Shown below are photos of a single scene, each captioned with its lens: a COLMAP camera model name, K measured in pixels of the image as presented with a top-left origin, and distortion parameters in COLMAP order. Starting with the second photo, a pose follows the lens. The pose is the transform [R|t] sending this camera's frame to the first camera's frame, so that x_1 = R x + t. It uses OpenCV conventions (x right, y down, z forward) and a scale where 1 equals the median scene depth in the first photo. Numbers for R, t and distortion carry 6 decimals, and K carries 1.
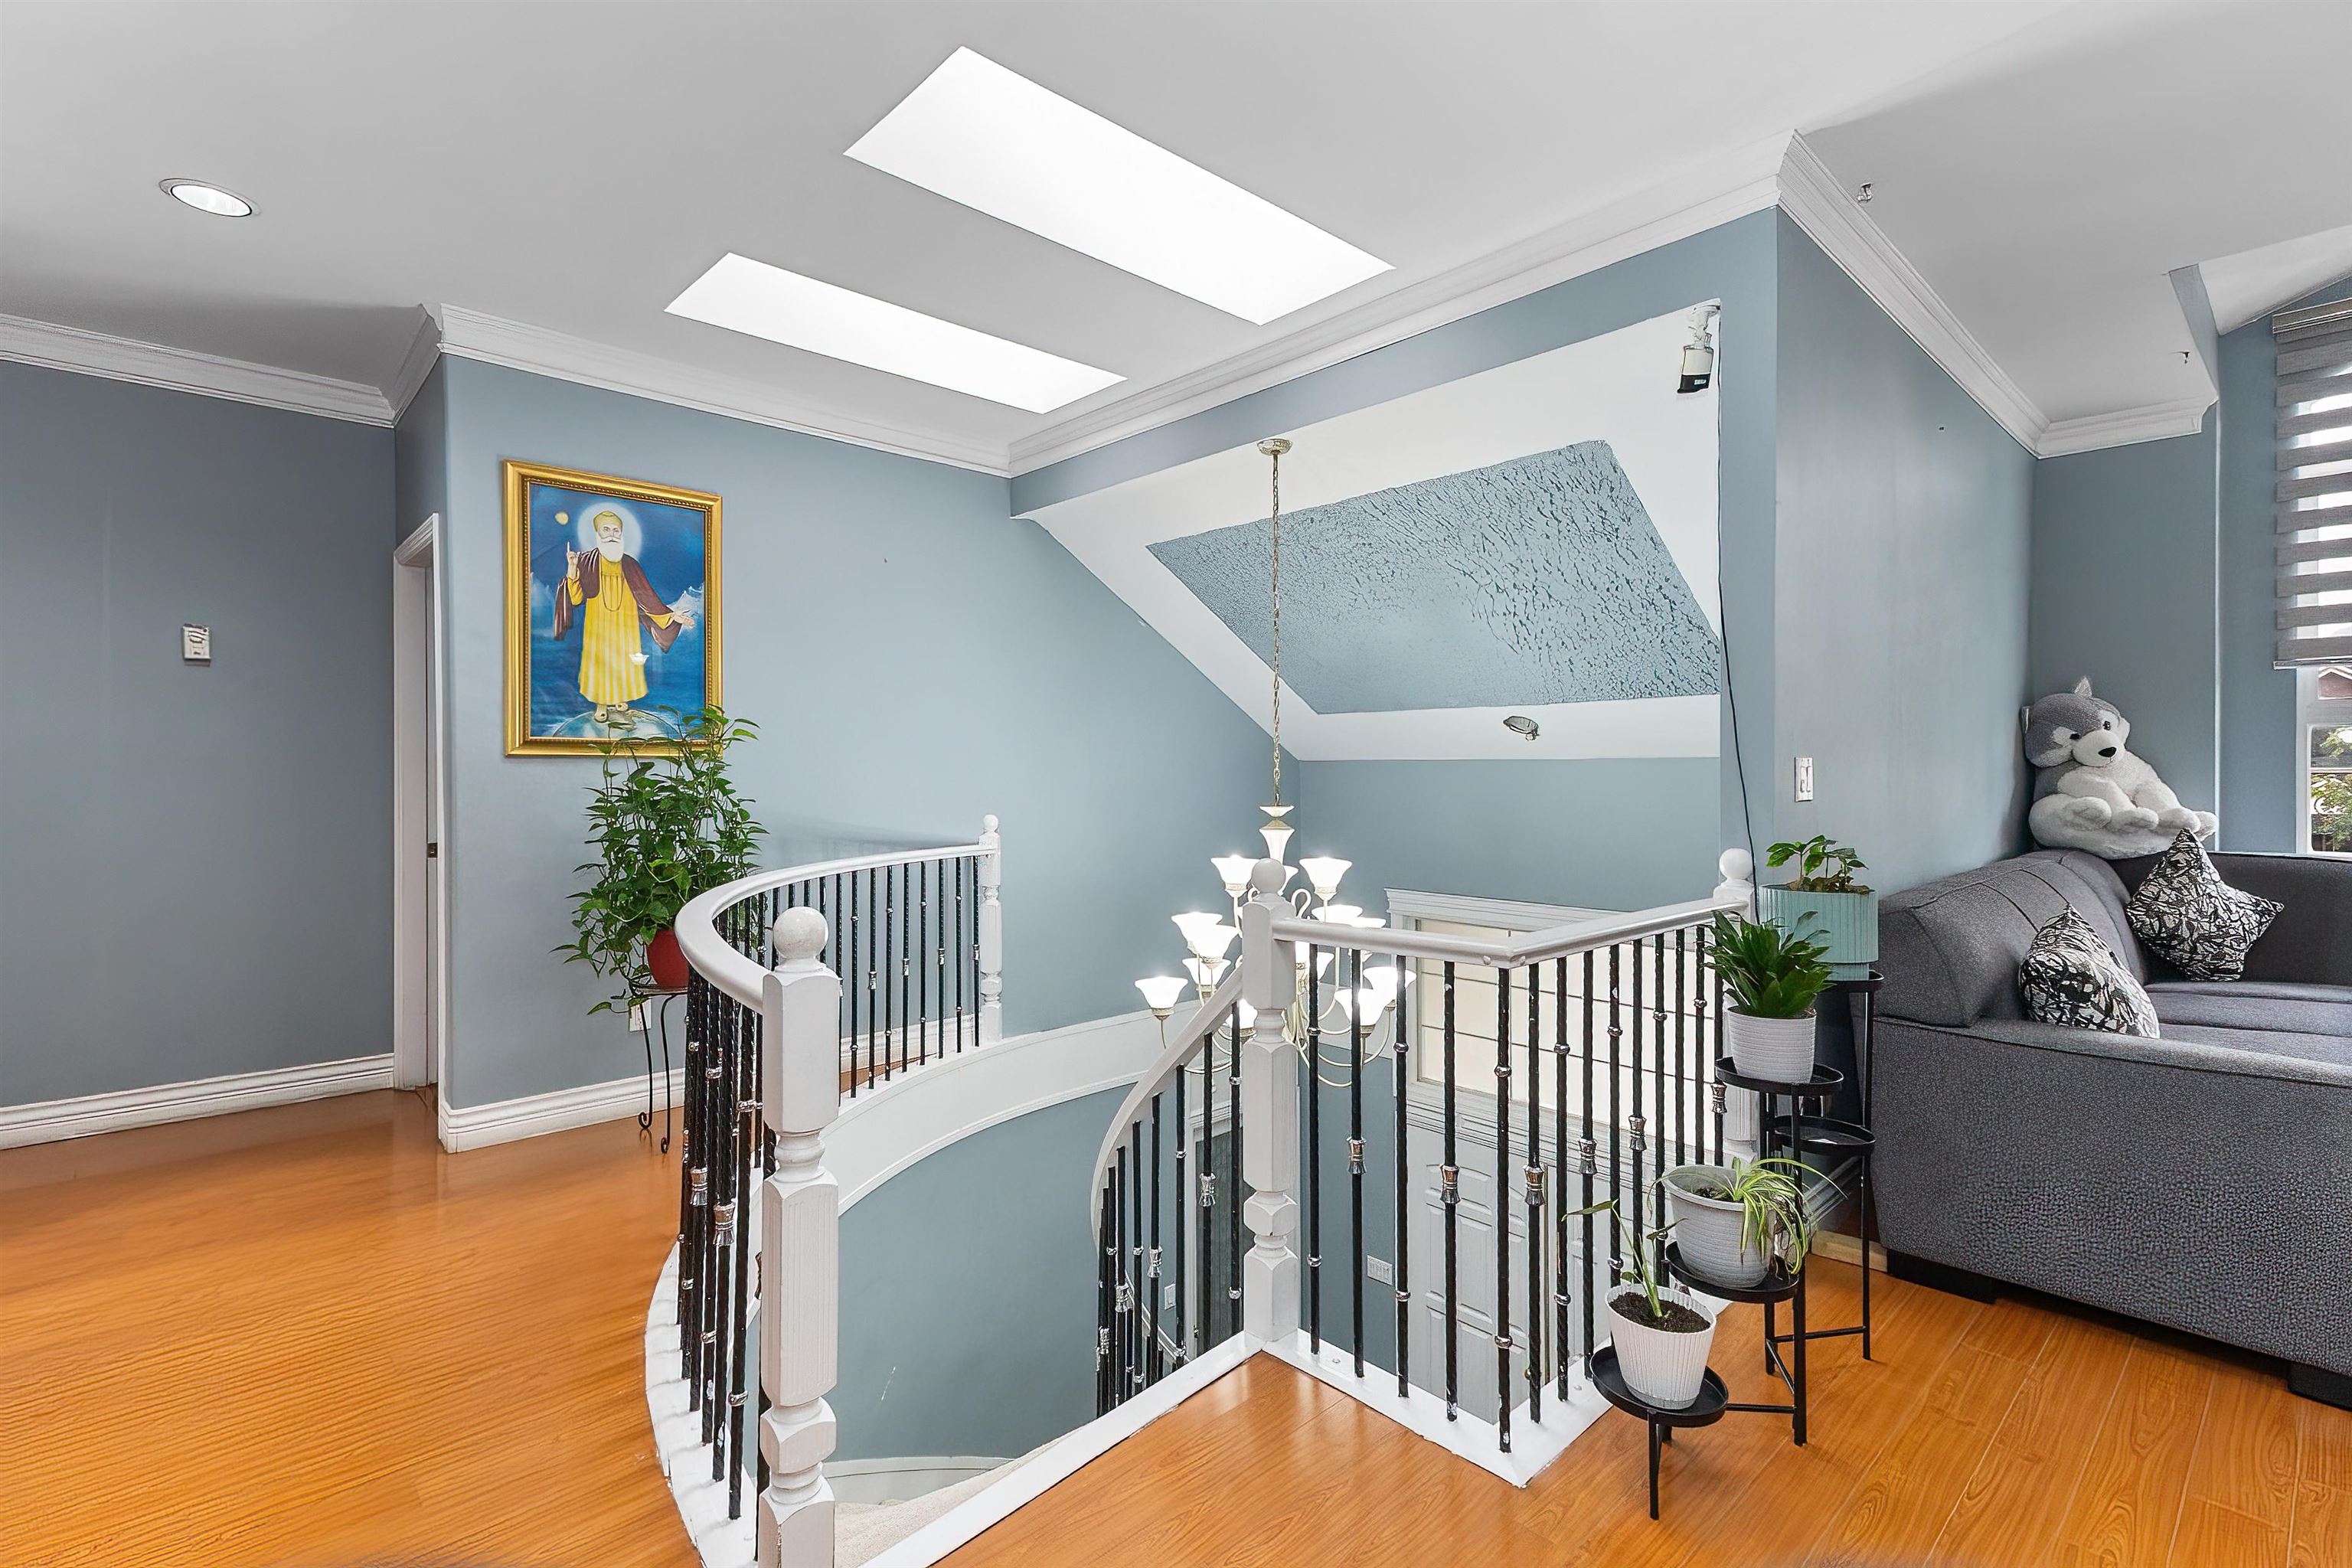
lens RADIAL K [[1082.0, 0, 1155.7], [0, 1082.0, 771.7], [0, 0, 1]] dist [0.014066, -0.003483]
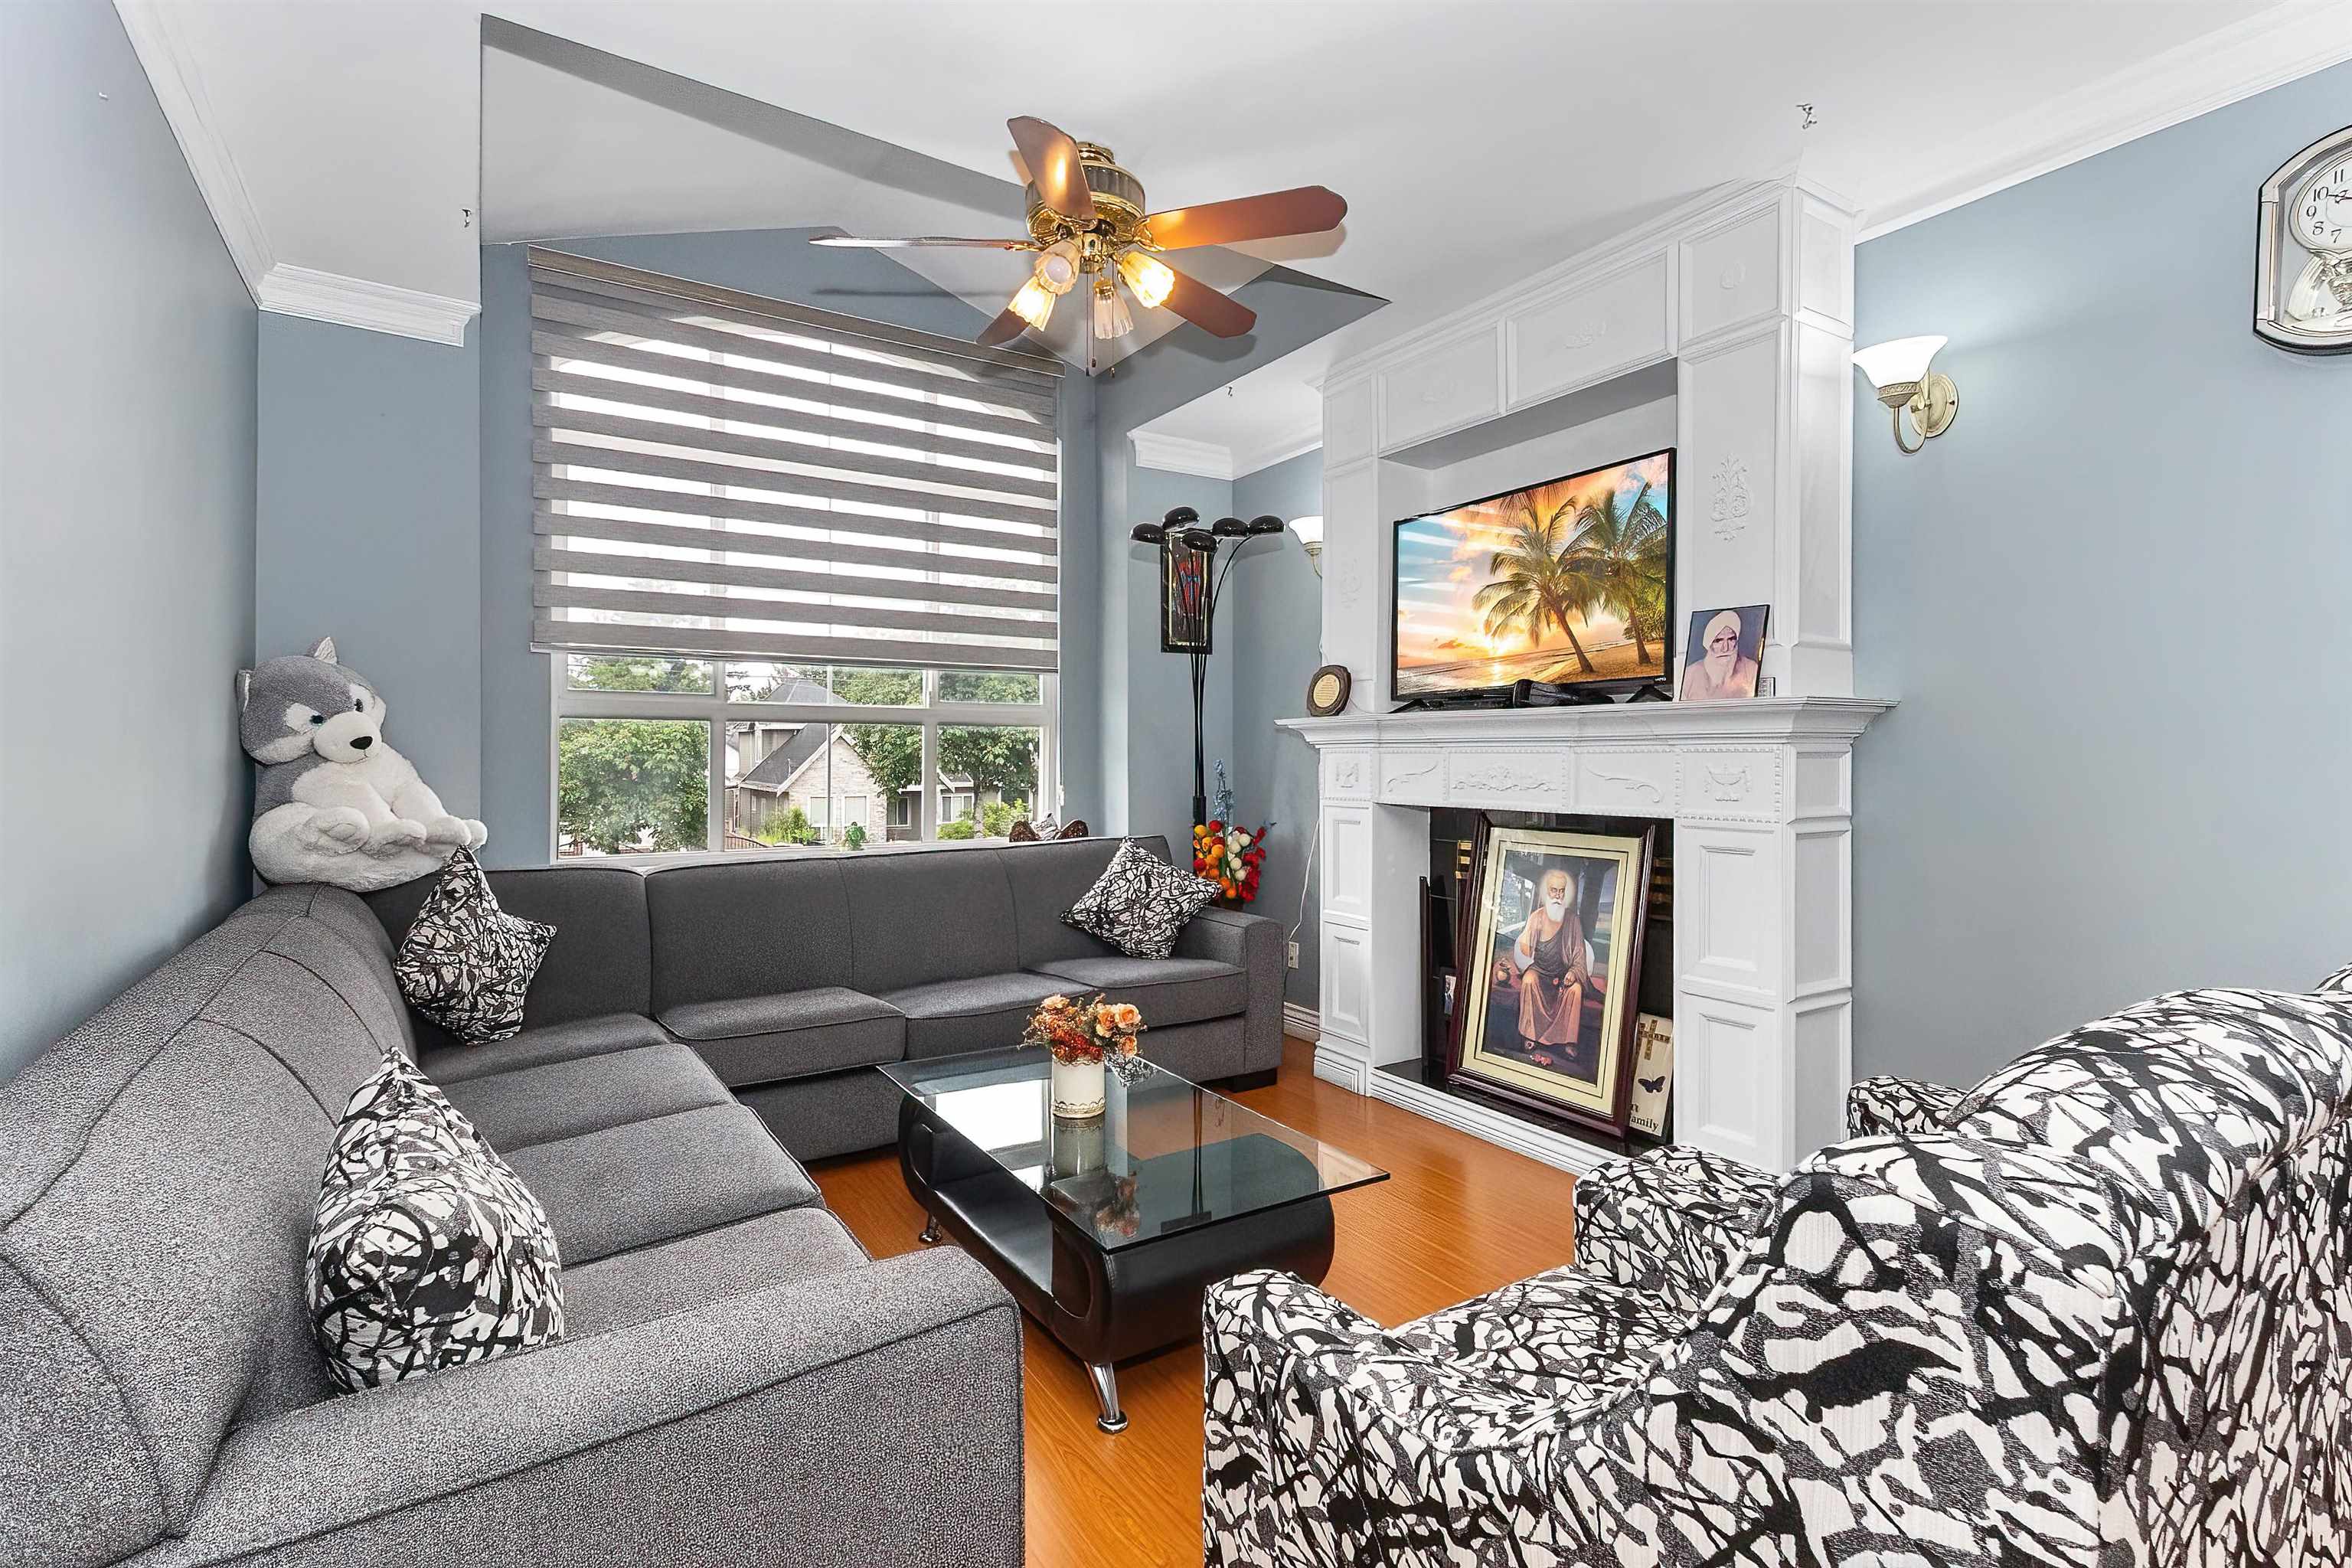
lens RADIAL K [[1082.0, 0, 1158.2], [0, 1082.0, 758.9], [0, 0, 1]] dist [0.014066, -0.003483]
pose [[0.173790, 0.006009, 0.984764, 0.286787], [-0.000754, 0.999982, -0.005969, -0.003721], [-0.984782, 0.000295, 0.173791, 0.398424]]
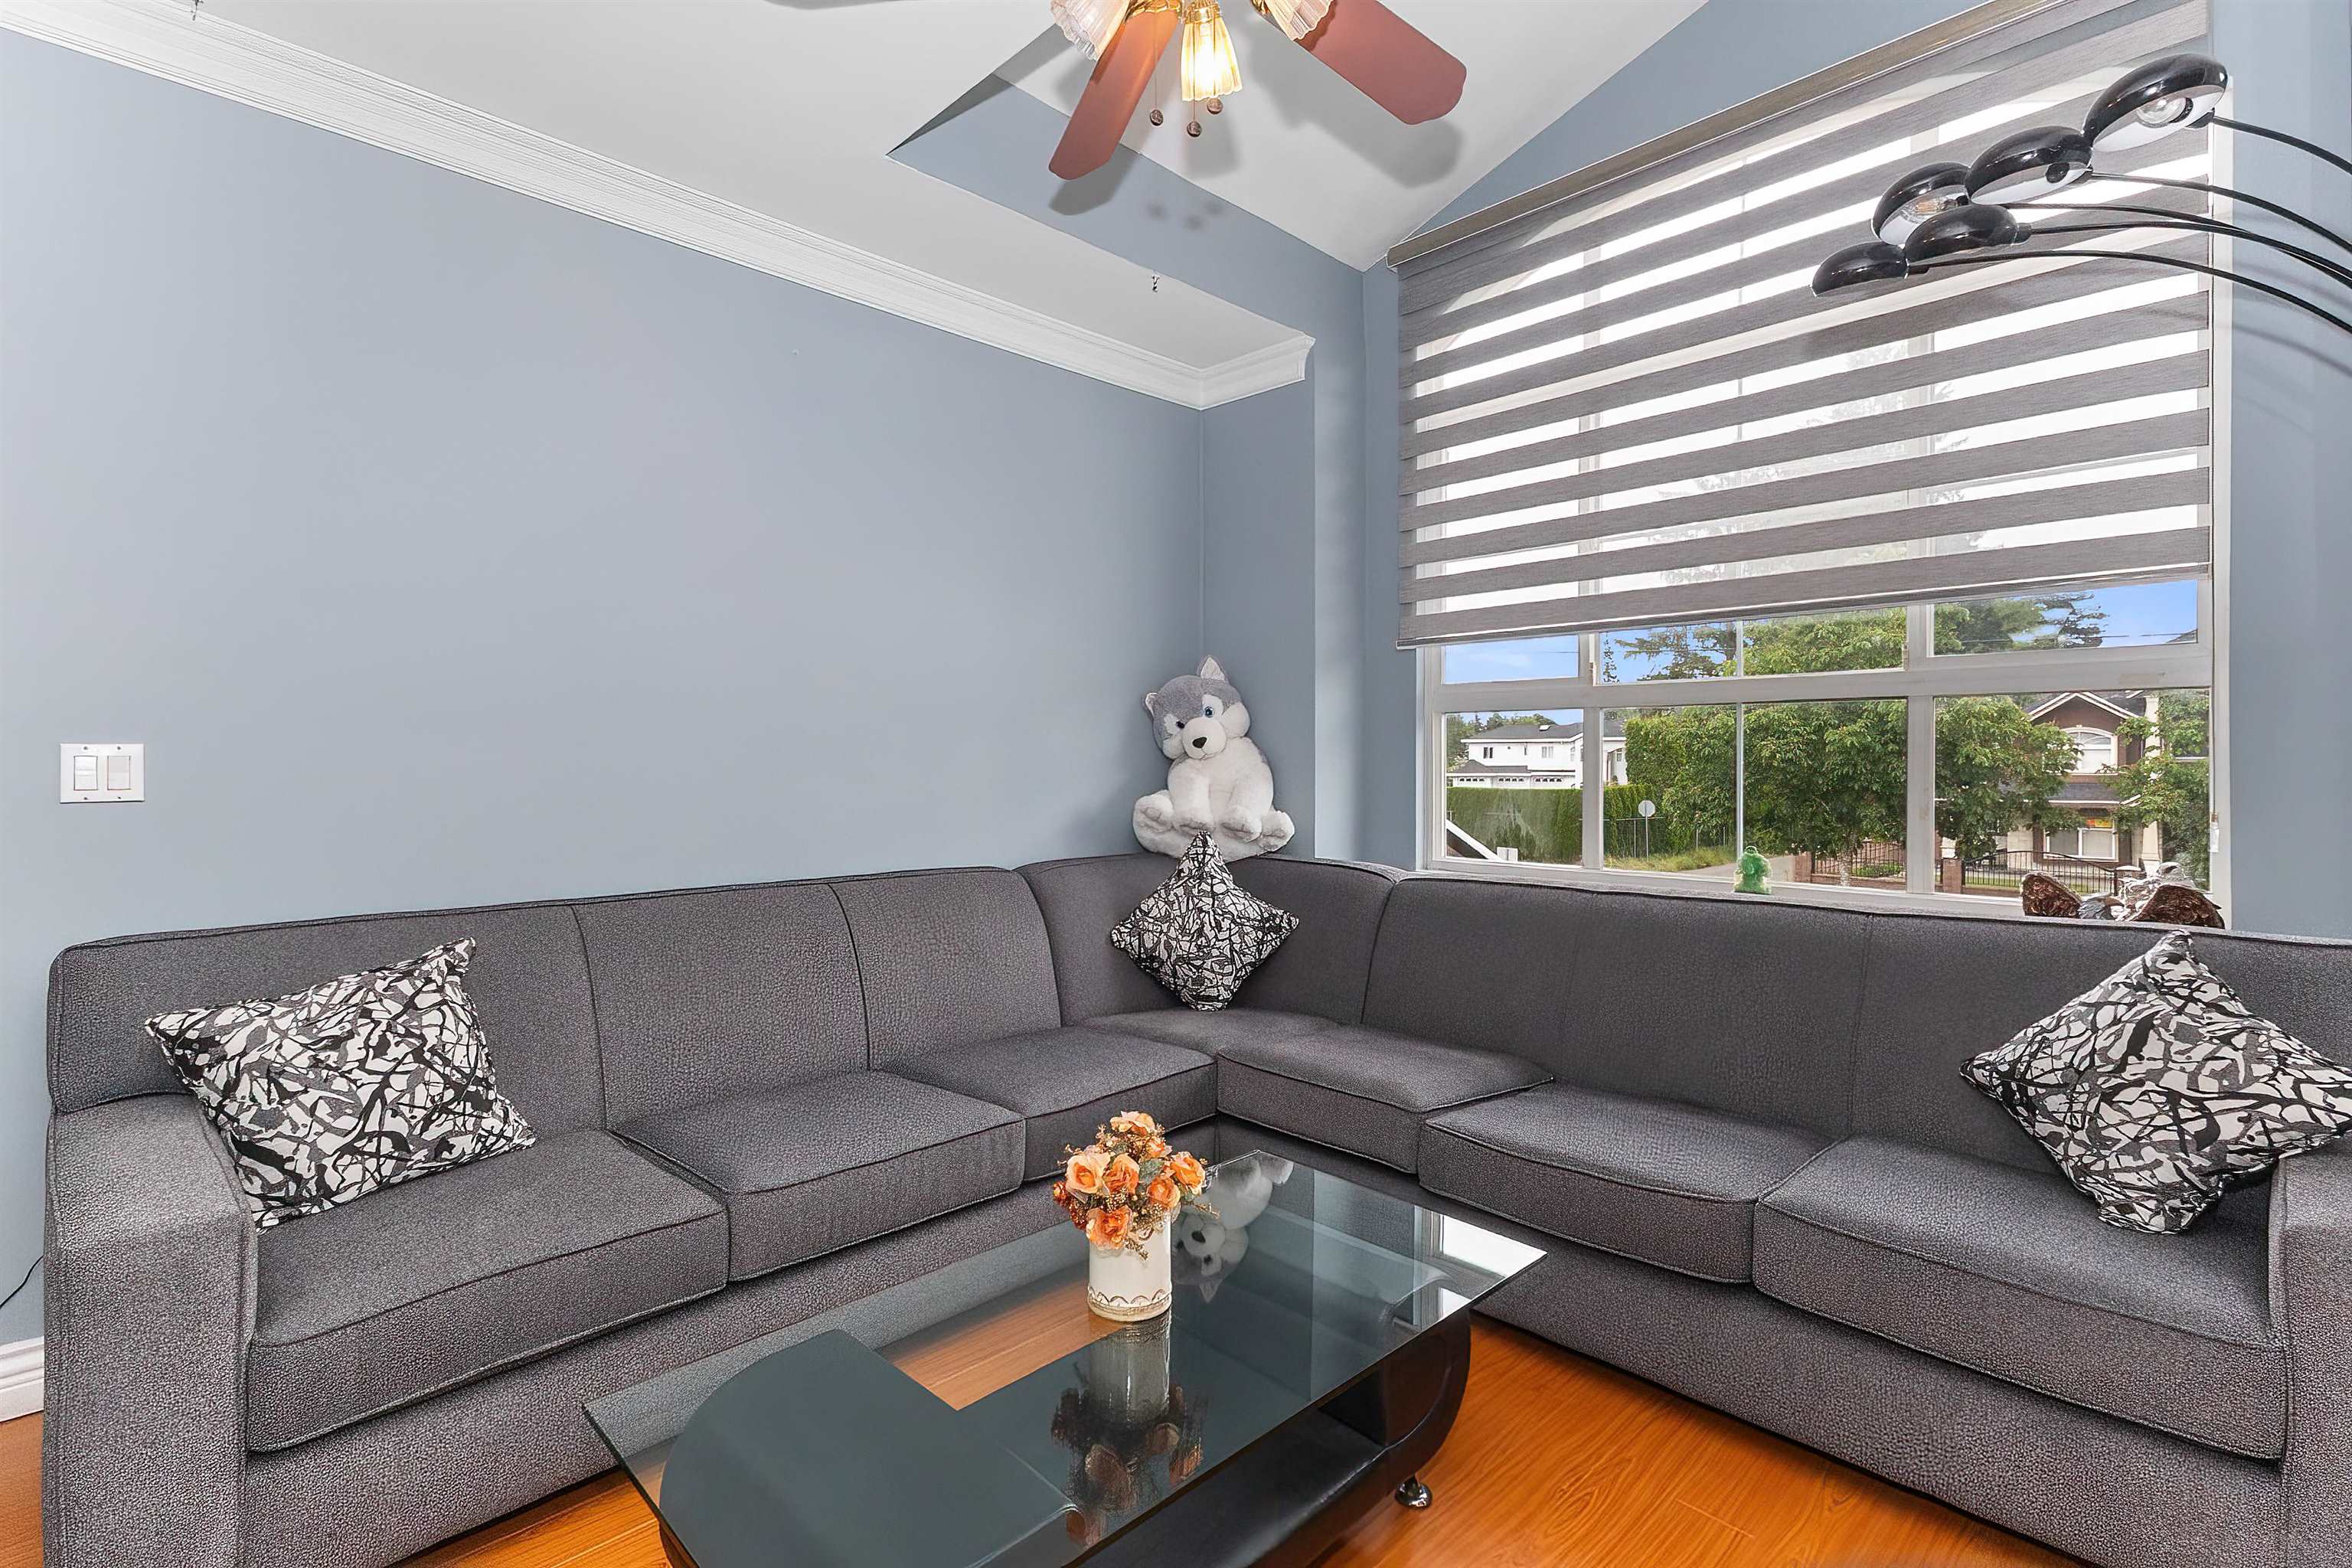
lens RADIAL K [[1082.0, 0, 1173.9], [0, 1082.0, 765.0], [0, 0, 1]] dist [0.014066, -0.003483]
pose [[0.999628, 0.004456, 0.026925, 0.913195], [-0.004592, 0.999977, 0.004981, -0.004561], [-0.026902, -0.005102, 0.999625, 0.150917]]
